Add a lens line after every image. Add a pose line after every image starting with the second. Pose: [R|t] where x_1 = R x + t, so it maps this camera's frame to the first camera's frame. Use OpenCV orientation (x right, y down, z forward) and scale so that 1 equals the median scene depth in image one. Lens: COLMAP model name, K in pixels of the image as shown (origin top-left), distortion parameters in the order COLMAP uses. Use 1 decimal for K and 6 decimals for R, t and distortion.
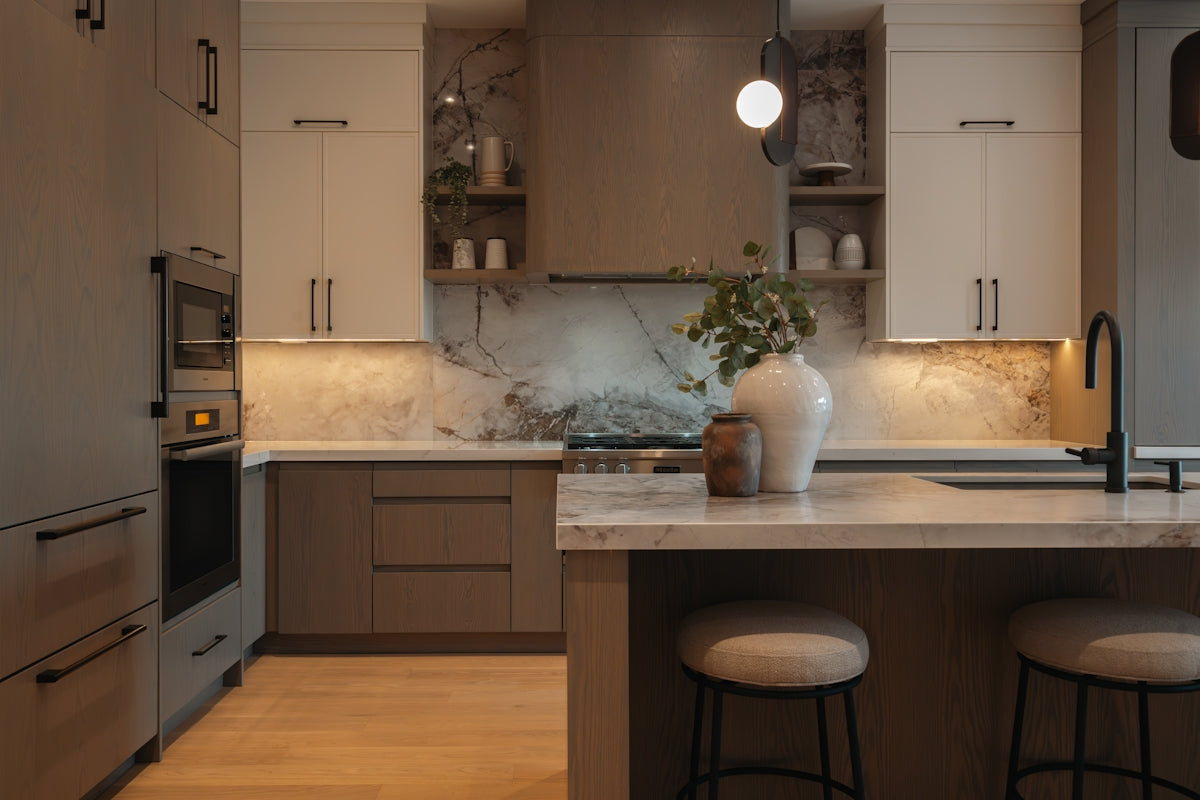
lens RADIAL K [[935.8, 0, 598.7], [0, 935.8, 392.7], [0, 0, 1]] dist [-0.001464, -0.000308]
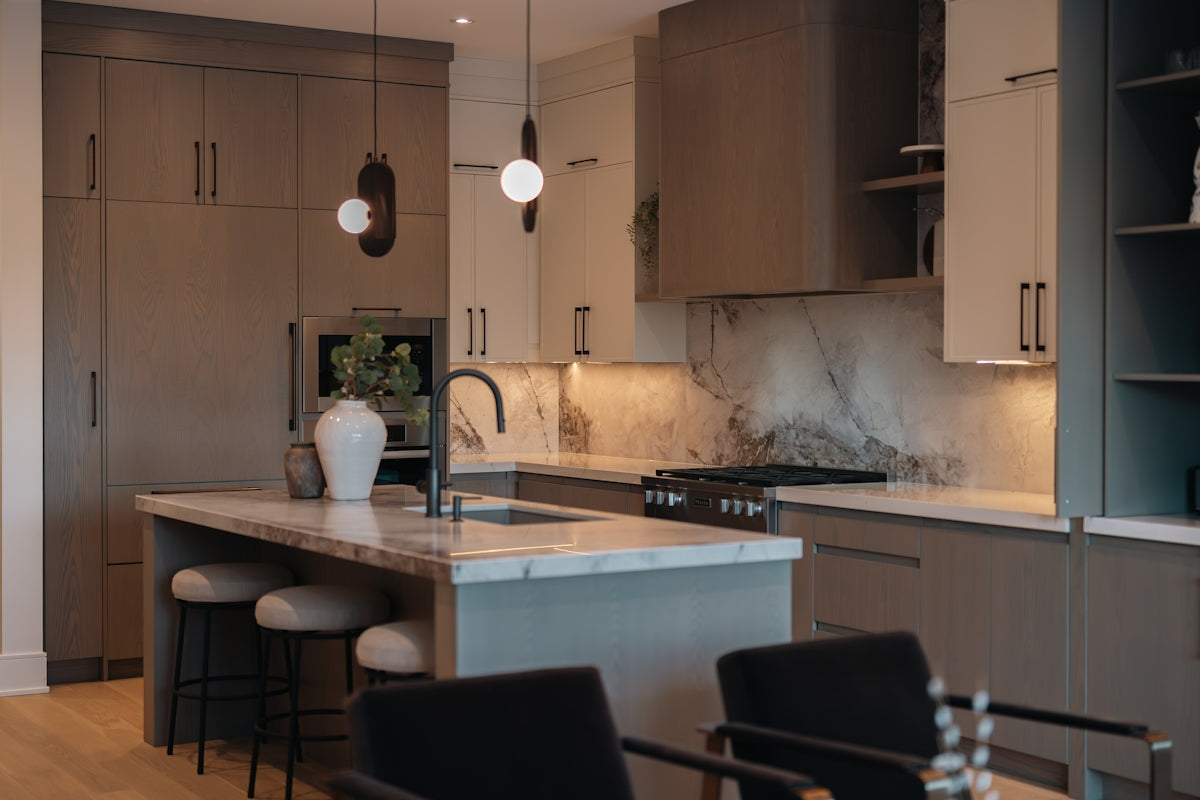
lens RADIAL K [[1776.0, 0, 602.2], [0, 1776.0, 403.5], [0, 0, 1]] dist [-0.042546, 0.000000]
pose [[0.506804, 0.021003, -0.861806, 1.379785], [-0.012324, 0.999778, 0.017119, -0.041663], [0.861973, 0.001945, 0.506950, -0.019055]]
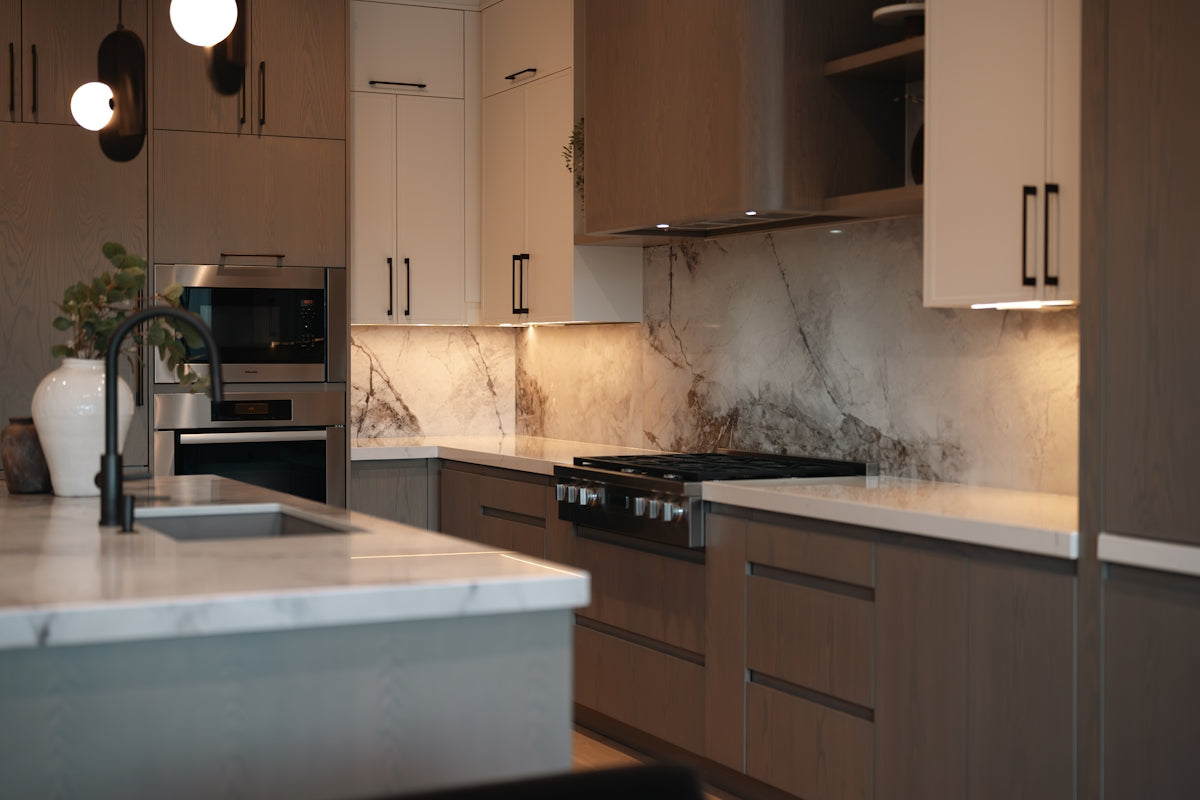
lens RADIAL K [[1693.9, 0, 596.8], [0, 1693.9, 390.6], [0, 0, 1]] dist [-0.032914, 0.000000]
pose [[0.425489, 0.020929, -0.904722, 1.078319], [-0.013104, 0.999770, 0.016965, -0.020364], [0.904869, 0.004637, 0.425665, 0.365713]]
